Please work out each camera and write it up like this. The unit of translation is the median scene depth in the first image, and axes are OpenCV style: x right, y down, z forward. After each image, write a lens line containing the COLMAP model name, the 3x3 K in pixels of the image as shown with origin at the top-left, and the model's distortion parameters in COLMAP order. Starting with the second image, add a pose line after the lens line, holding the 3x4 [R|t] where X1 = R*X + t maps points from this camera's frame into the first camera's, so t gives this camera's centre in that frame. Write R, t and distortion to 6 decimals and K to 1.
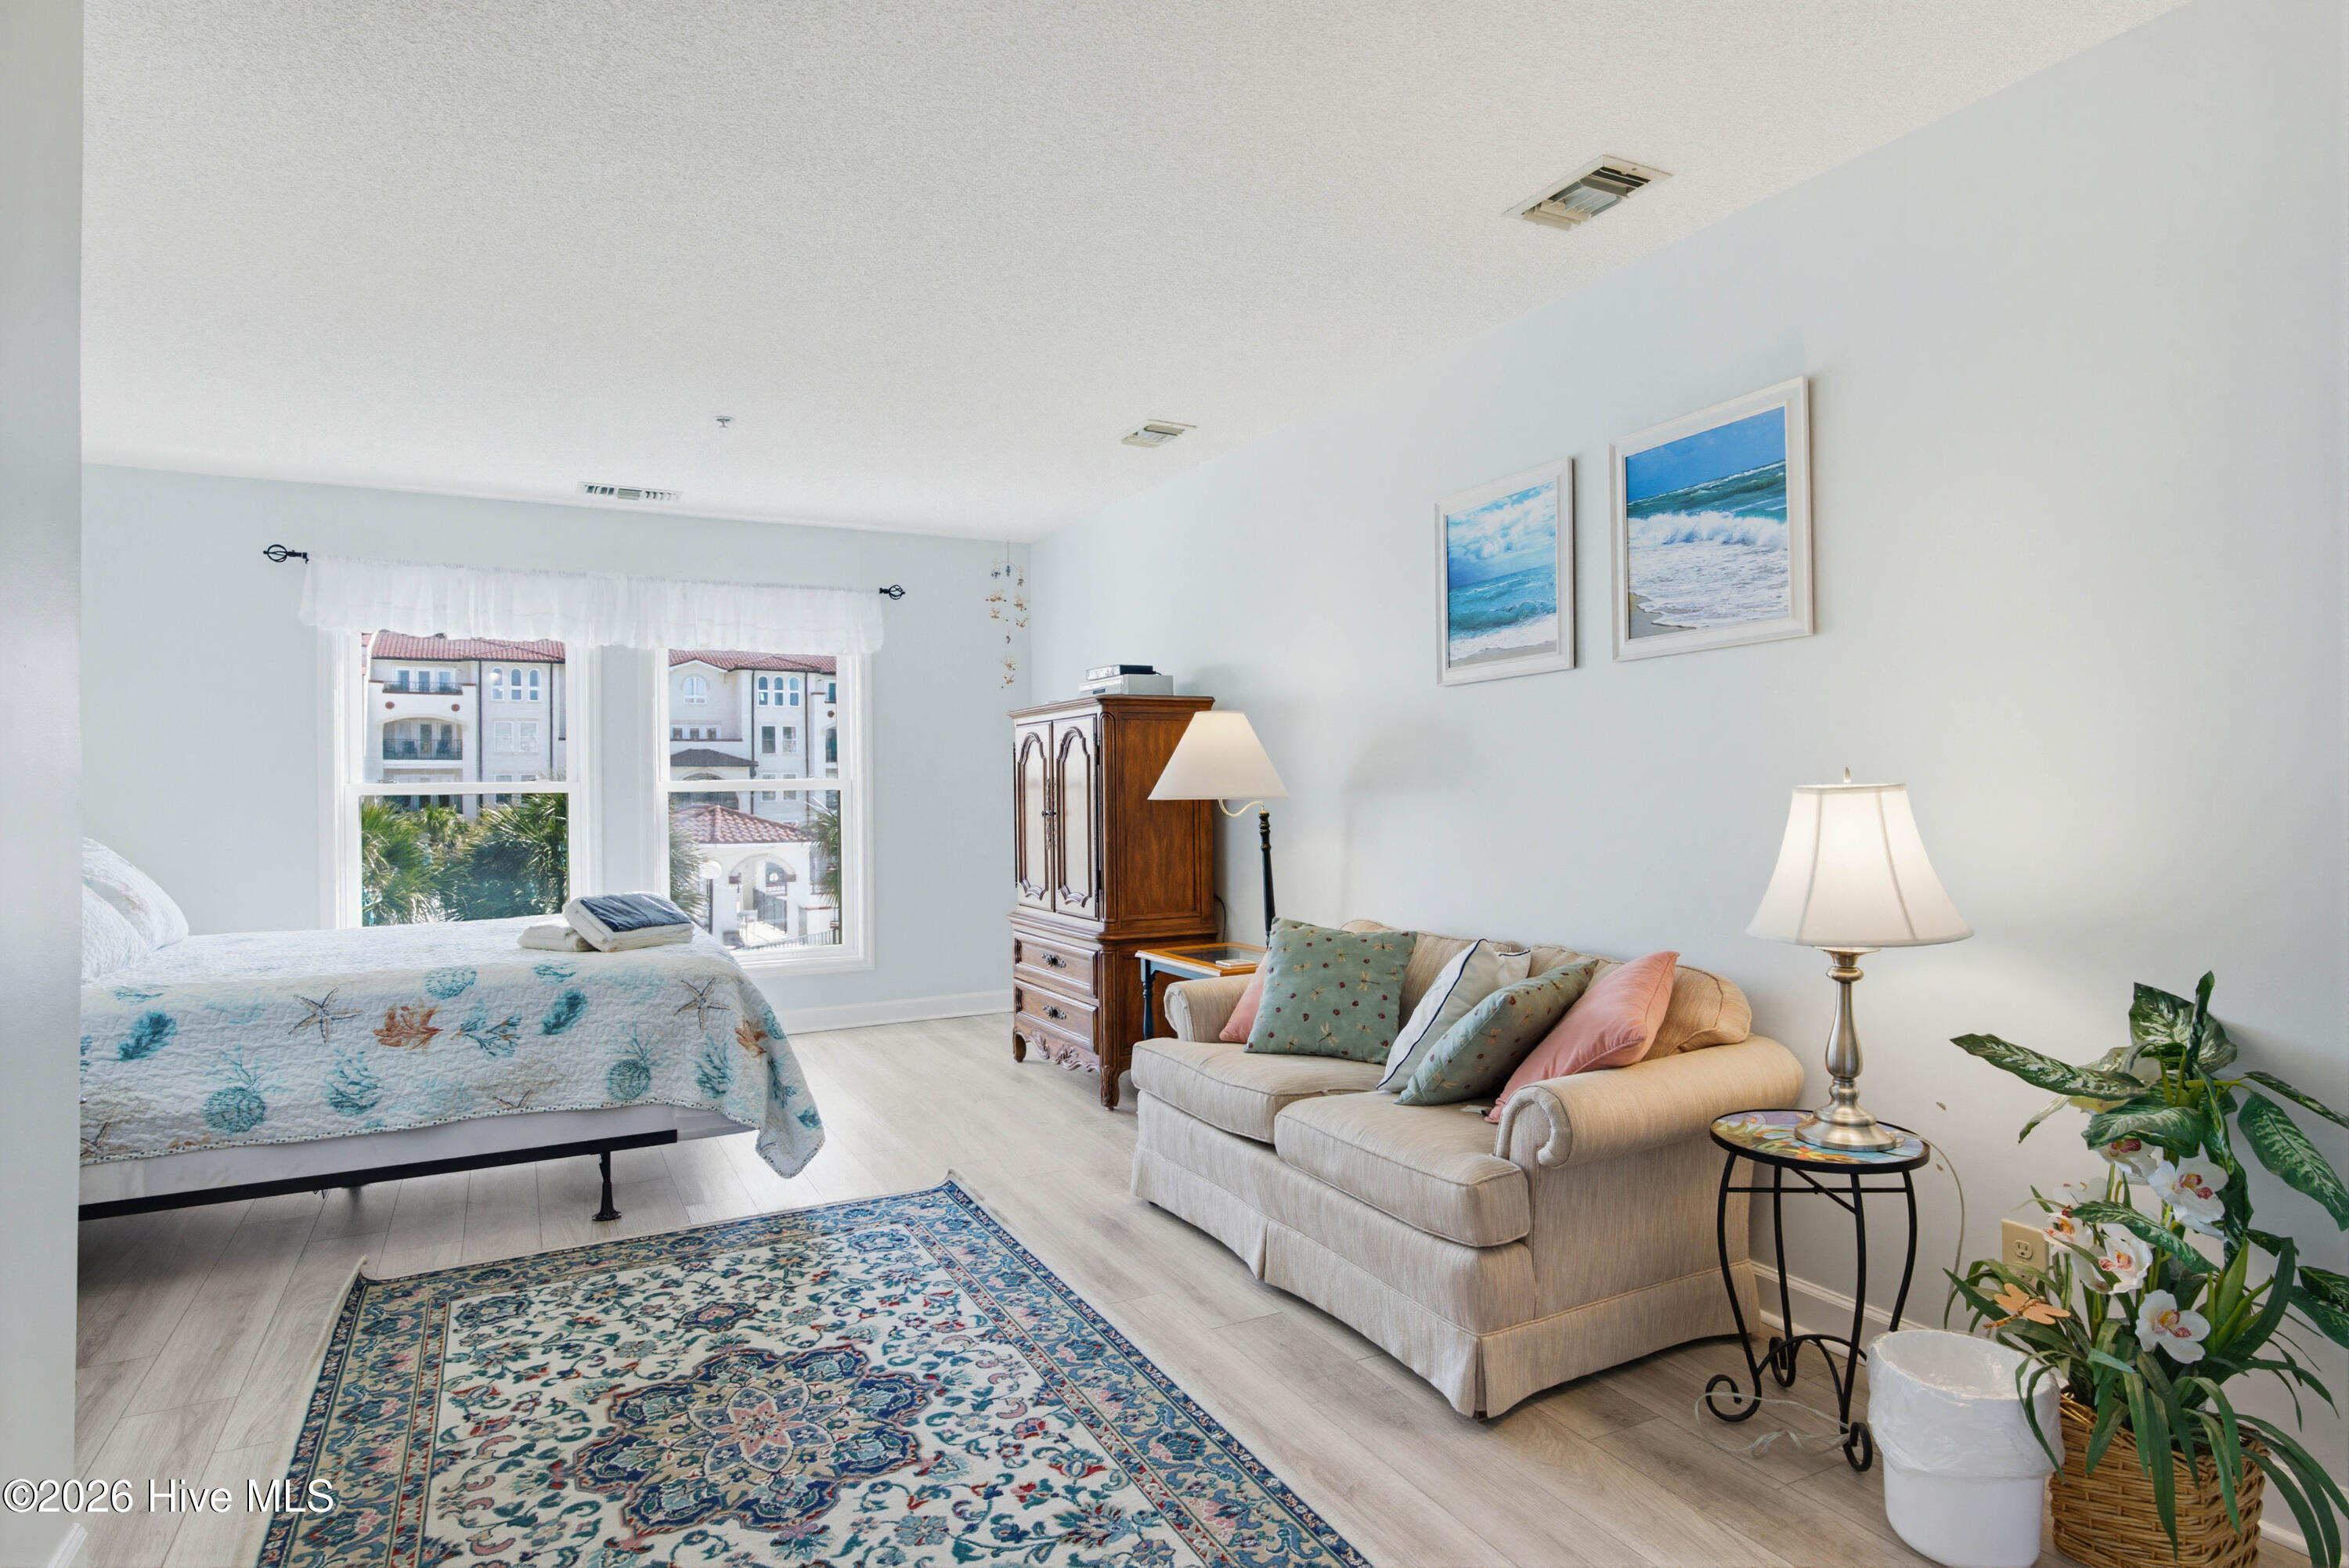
lens RADIAL K [[1305.7, 0, 1184.9], [0, 1305.7, 766.4], [0, 0, 1]] dist [0.014980, -0.002150]
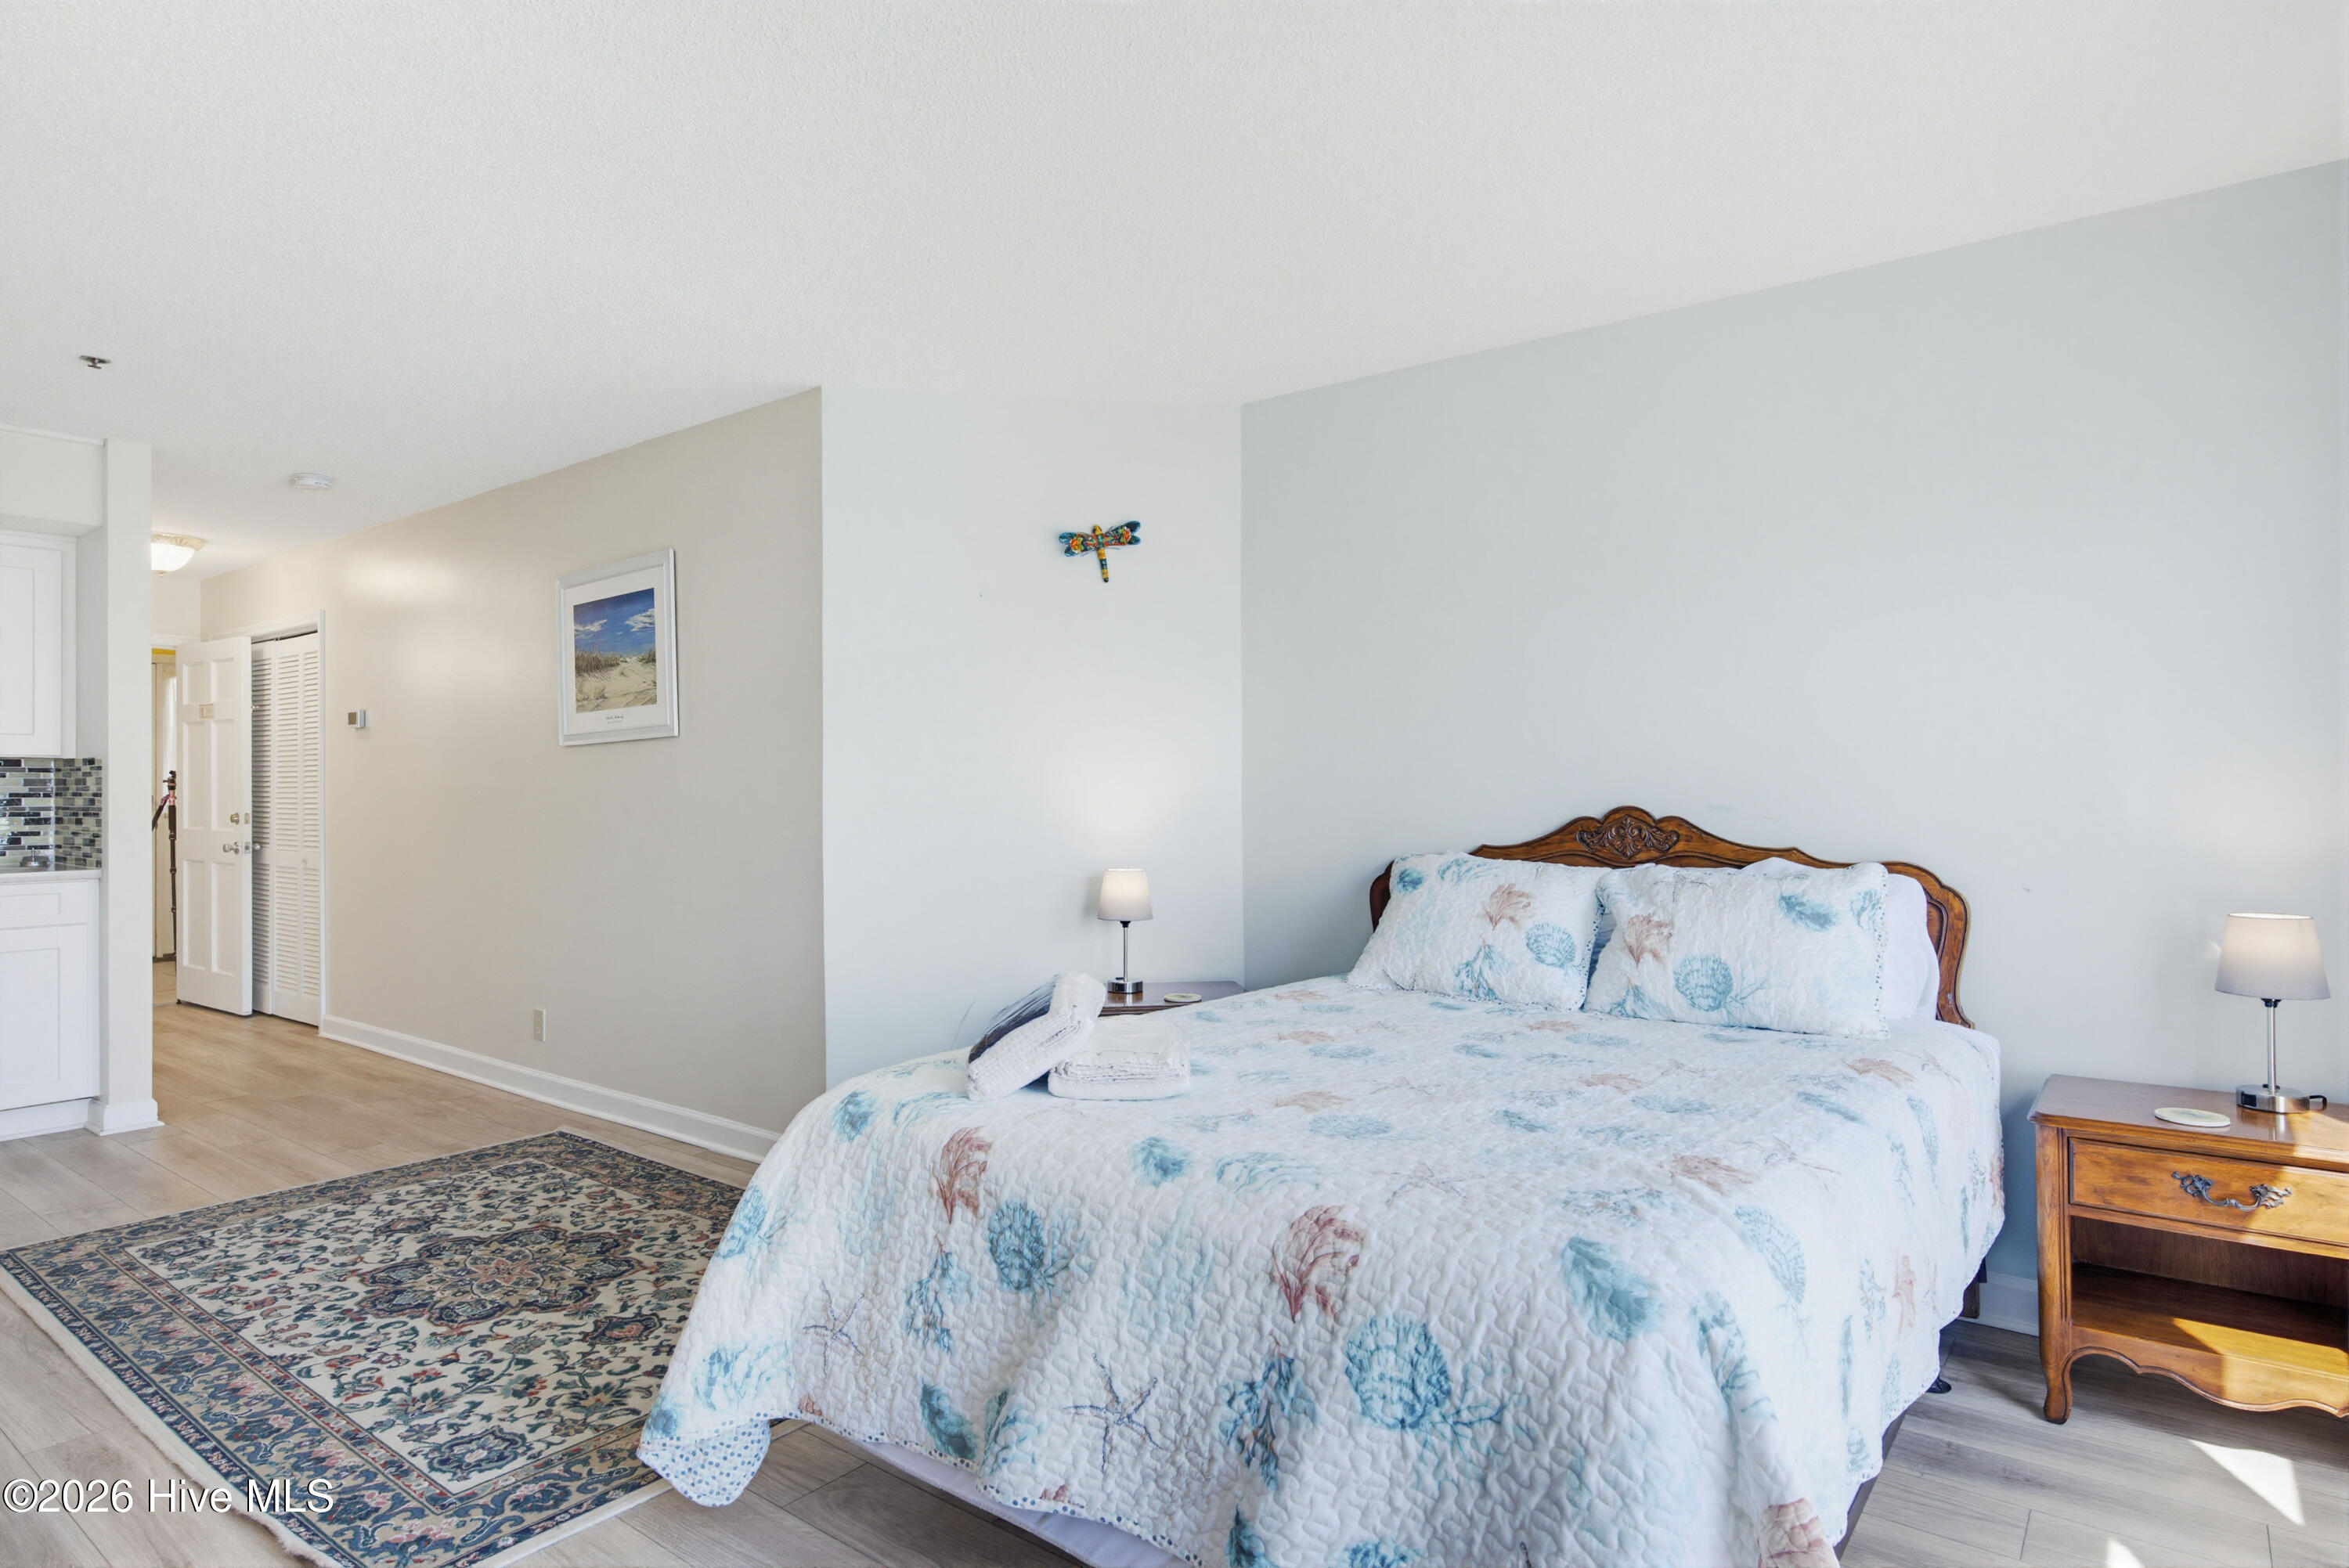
lens RADIAL K [[1305.7, 0, 1171.2], [0, 1305.7, 786.9], [0, 0, 1]] dist [0.014980, -0.002150]
pose [[-0.911864, 0.009793, -0.410375, -0.305073], [0.015577, 0.999821, -0.010753, 0.025016], [0.410197, -0.016198, -0.911853, 1.912839]]
